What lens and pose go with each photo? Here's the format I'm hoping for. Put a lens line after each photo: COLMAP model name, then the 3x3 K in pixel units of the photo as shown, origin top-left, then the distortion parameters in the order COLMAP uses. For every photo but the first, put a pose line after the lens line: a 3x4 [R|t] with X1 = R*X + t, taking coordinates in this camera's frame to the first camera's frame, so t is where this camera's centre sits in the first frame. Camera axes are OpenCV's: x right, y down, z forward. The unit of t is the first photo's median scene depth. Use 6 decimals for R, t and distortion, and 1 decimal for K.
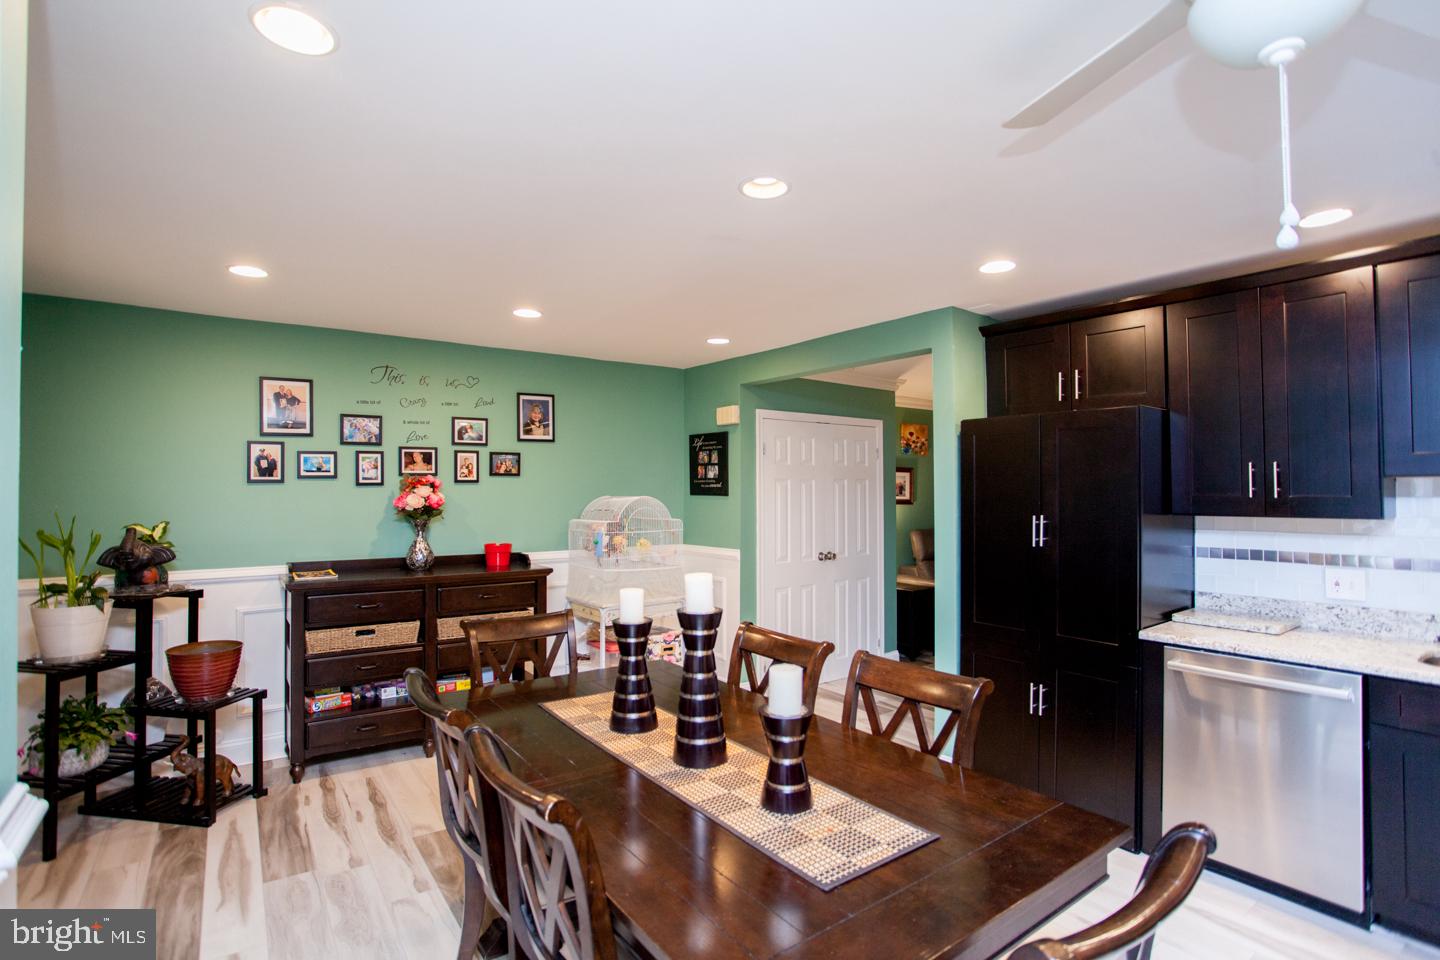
lens RADIAL K [[699.0, 0, 714.4], [0, 699.0, 476.3], [0, 0, 1]] dist [-0.078543, 0.034678]
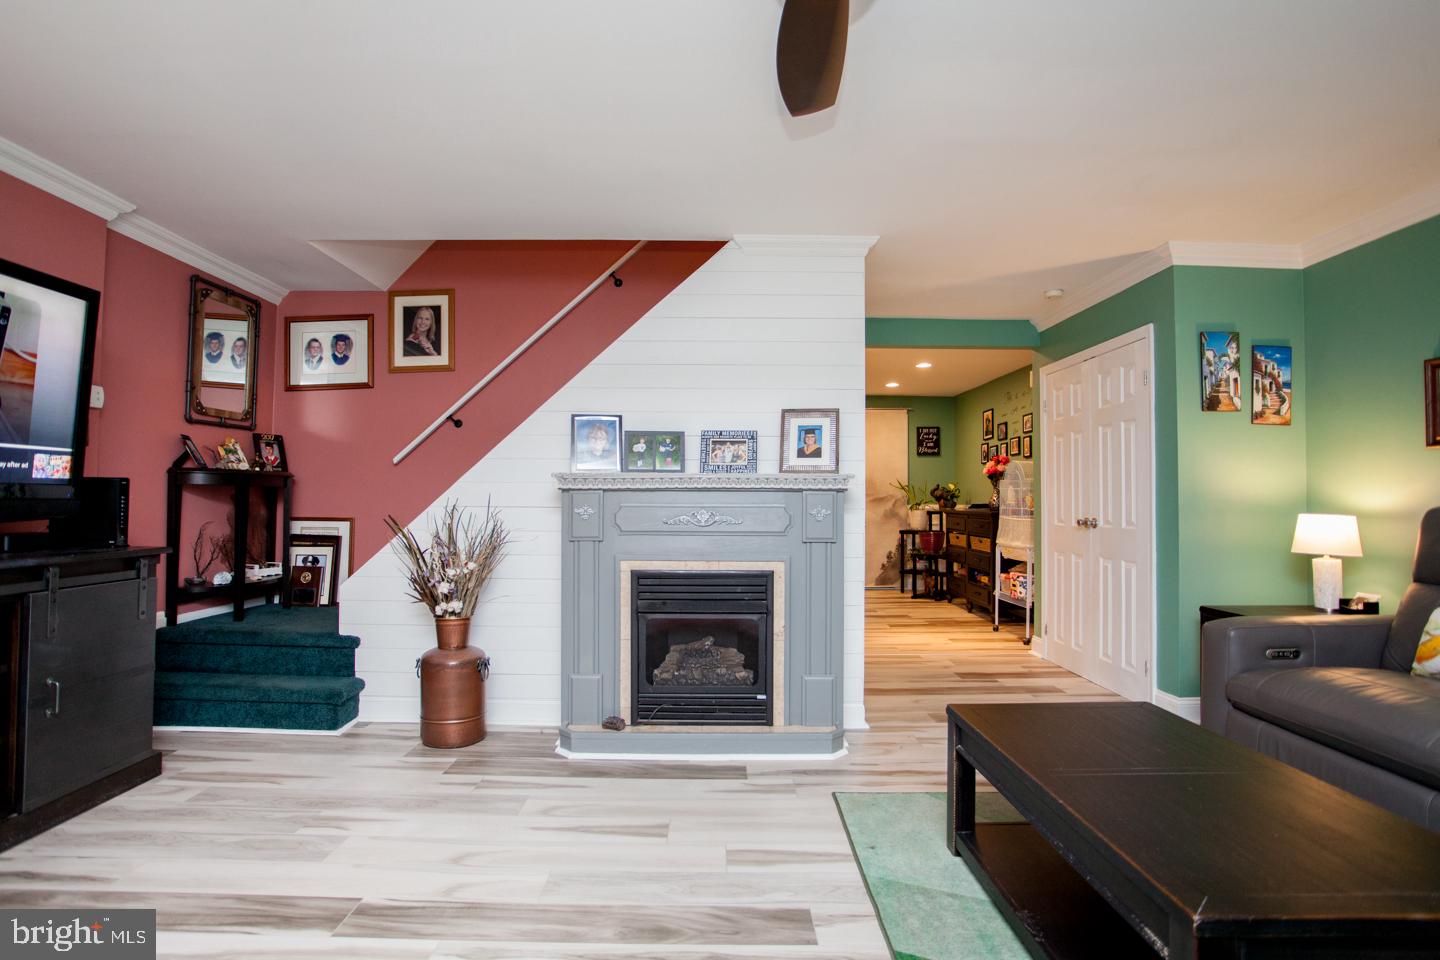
lens RADIAL K [[736.3, 0, 715.1], [0, 736.3, 477.0], [0, 0, 1]] dist [-0.084026, 0.039758]
pose [[-0.593005, -0.026059, -0.804777, 1.585860], [0.012986, 0.999037, -0.041917, 0.131741], [0.805094, -0.035308, -0.592096, 1.667973]]
